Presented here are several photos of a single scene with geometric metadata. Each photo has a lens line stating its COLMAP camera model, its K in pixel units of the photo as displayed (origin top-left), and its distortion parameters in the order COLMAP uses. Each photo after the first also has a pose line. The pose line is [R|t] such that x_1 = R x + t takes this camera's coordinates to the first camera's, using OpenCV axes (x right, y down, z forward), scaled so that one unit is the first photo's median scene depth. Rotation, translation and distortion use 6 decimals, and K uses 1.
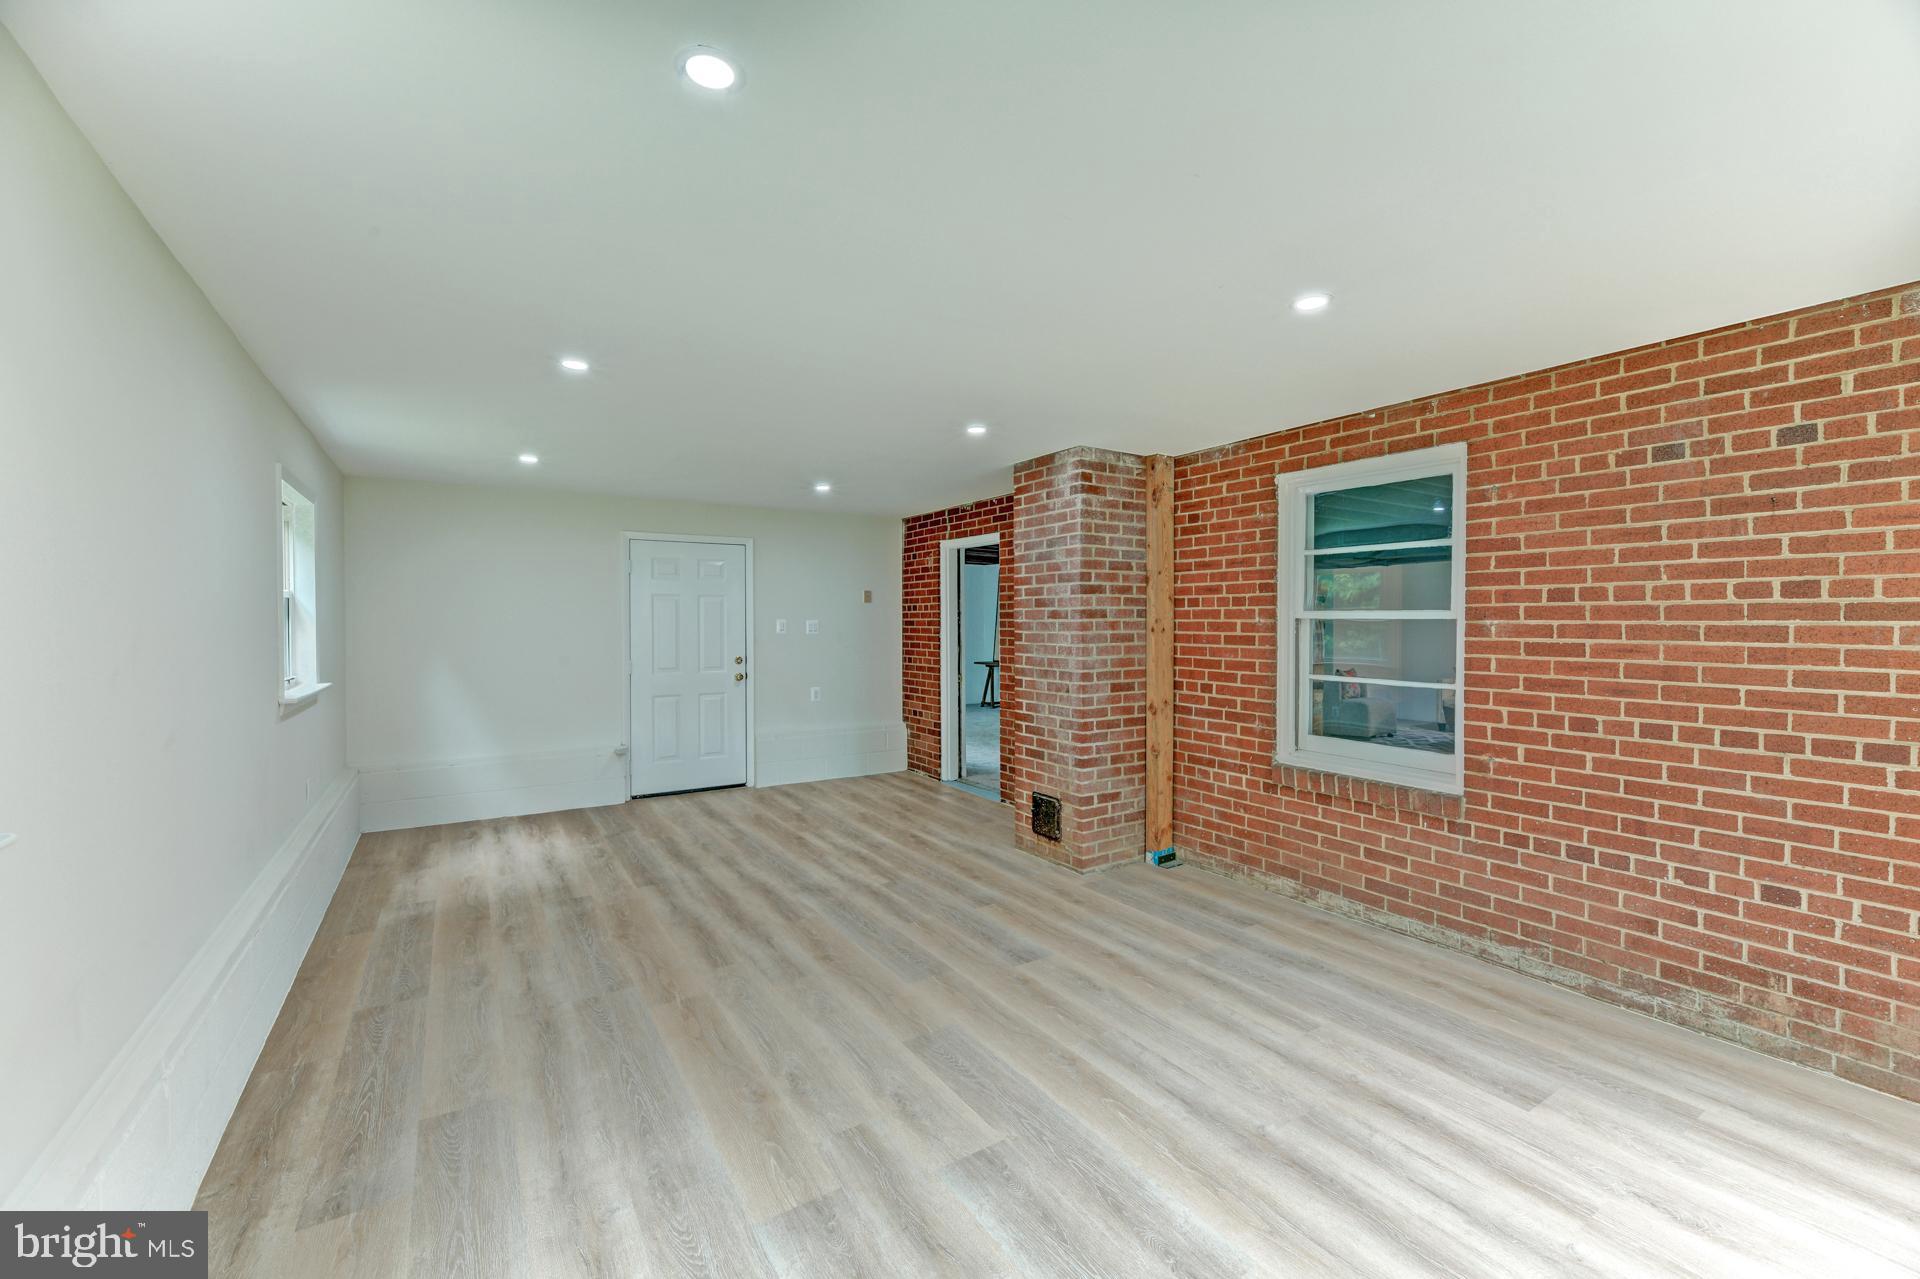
lens RADIAL K [[773.0, 0, 967.4], [0, 773.0, 632.2], [0, 0, 1]] dist [0.009005, -0.002195]
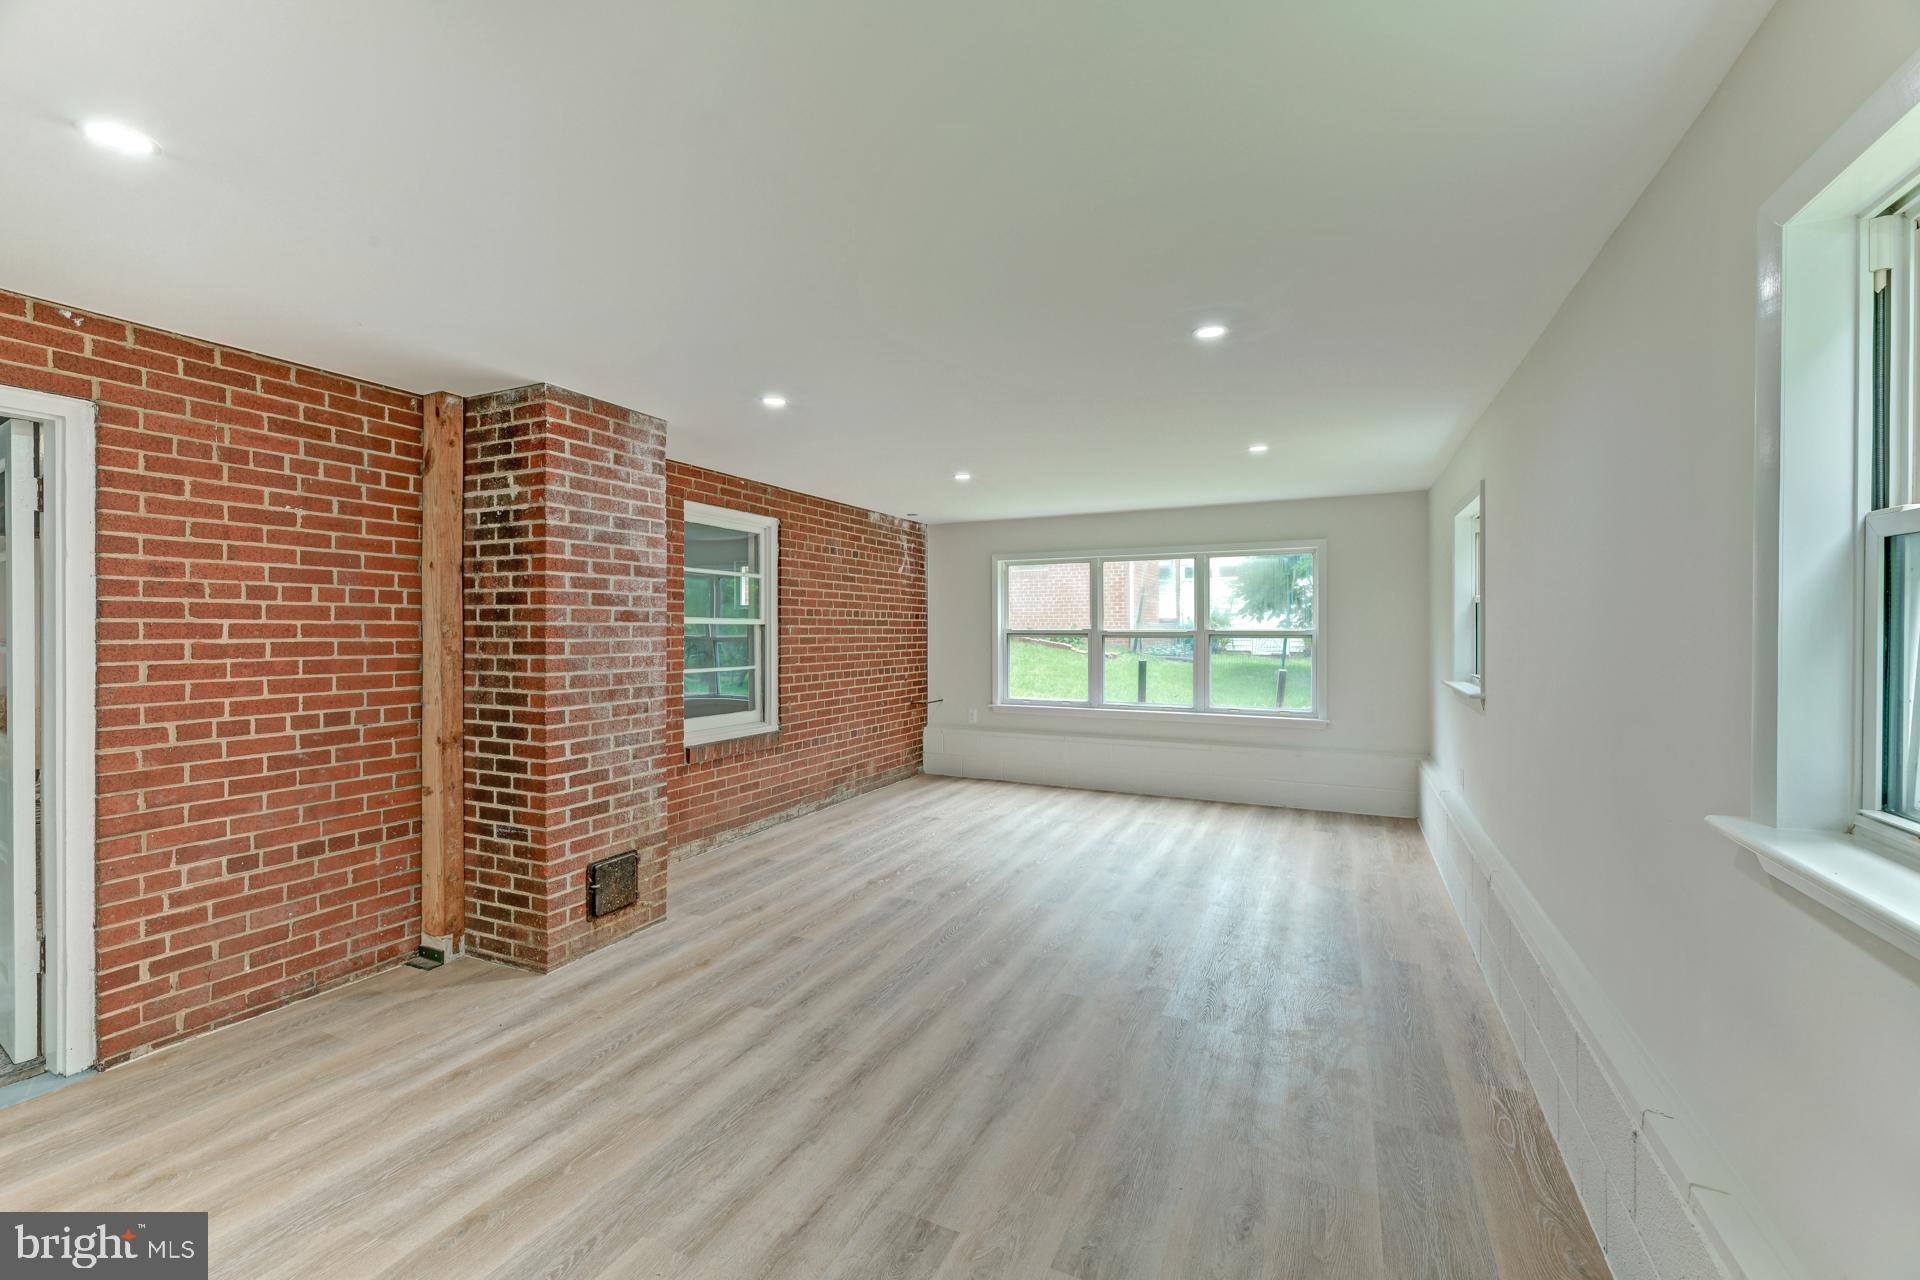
lens RADIAL K [[773.0, 0, 965.9], [0, 773.0, 633.4], [0, 0, 1]] dist [0.009005, -0.002195]
pose [[-0.518961, -0.006163, 0.854776, -0.833125], [0.012140, 0.999820, 0.014579, -0.014588], [-0.854712, 0.017943, -0.518793, 1.268868]]
